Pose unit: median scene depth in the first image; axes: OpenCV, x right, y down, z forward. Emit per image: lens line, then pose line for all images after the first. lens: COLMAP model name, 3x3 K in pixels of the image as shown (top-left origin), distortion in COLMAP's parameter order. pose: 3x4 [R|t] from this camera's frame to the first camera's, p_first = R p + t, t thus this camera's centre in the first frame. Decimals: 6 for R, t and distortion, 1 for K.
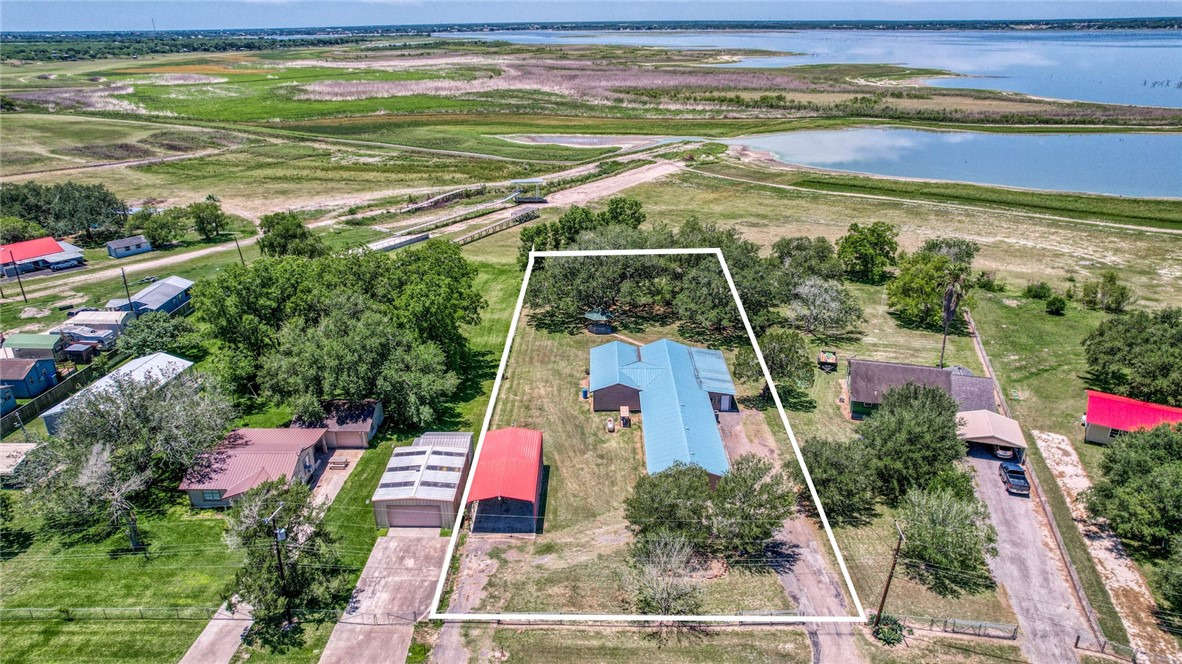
lens RADIAL K [[751.7, 0, 589.8], [0, 751.7, 338.1], [0, 0, 1]] dist [-0.071252, 0.058923]
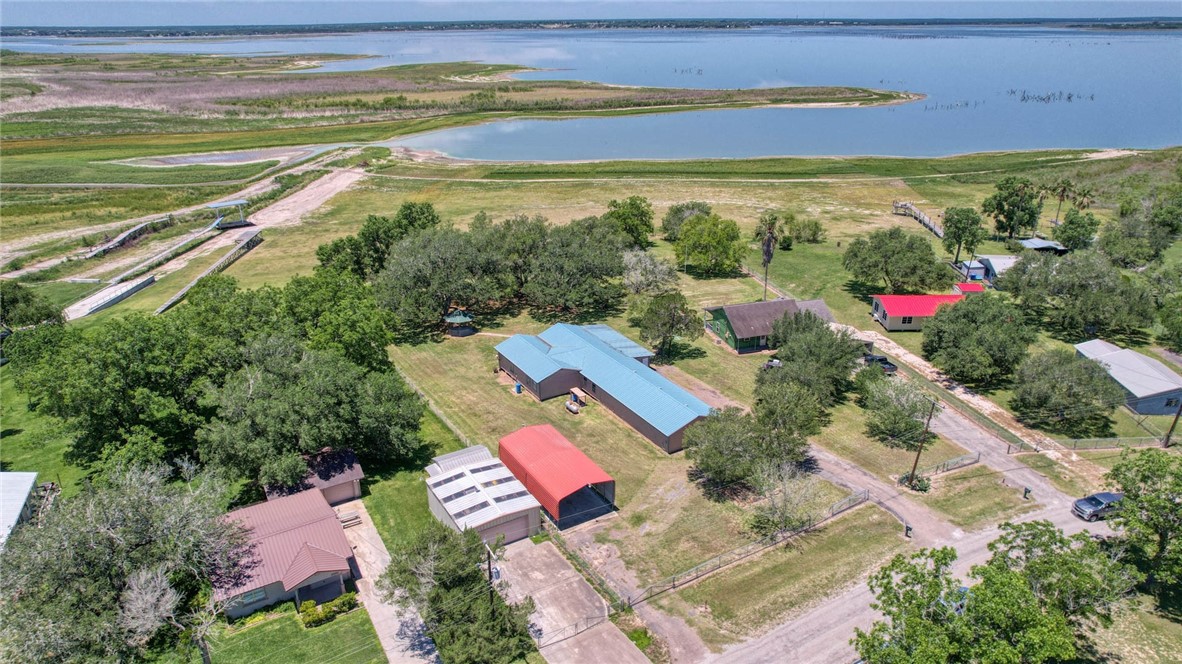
lens RADIAL K [[751.7, 0, 590.6], [0, 751.7, 335.0], [0, 0, 1]] dist [-0.071252, 0.058923]
pose [[0.851938, -0.200386, 0.483785, -0.113106], [0.203558, 0.977953, 0.046610, -0.006657], [-0.482459, 0.058770, 0.873945, 0.019669]]
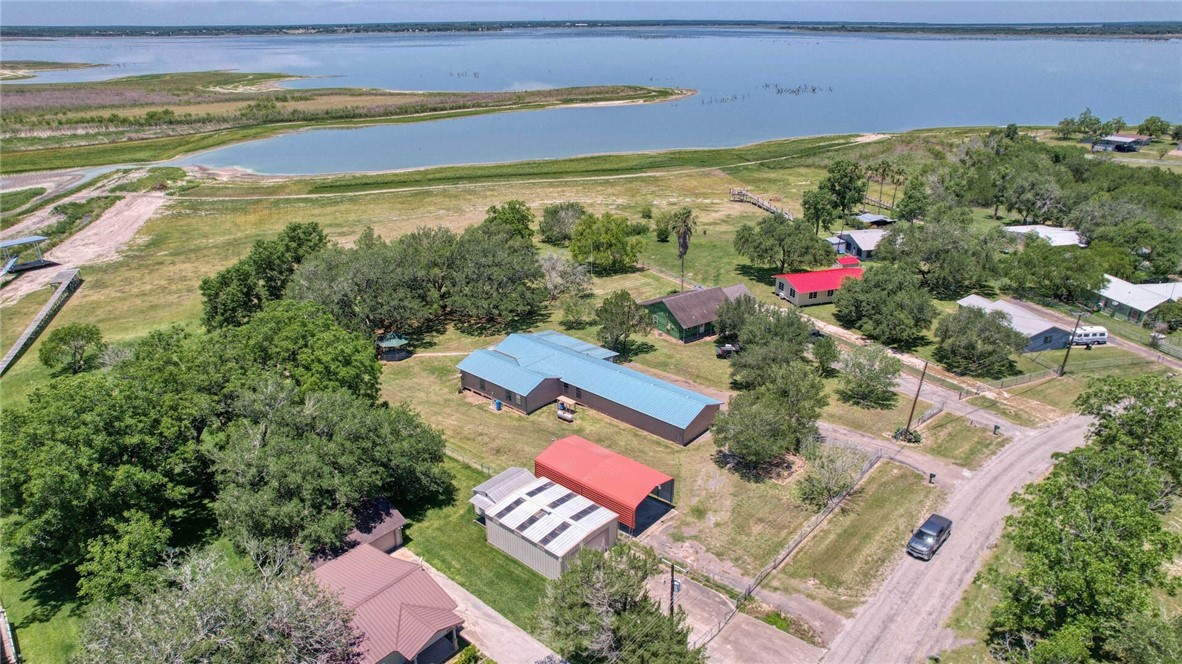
lens RADIAL K [[751.7, 0, 591.3], [0, 751.7, 332.4], [0, 0, 1]] dist [-0.071252, 0.058923]
pose [[0.652379, -0.284969, 0.702278, -0.165338], [0.294165, 0.949182, 0.111894, -0.025120], [-0.698476, 0.133588, 0.703054, 0.063994]]
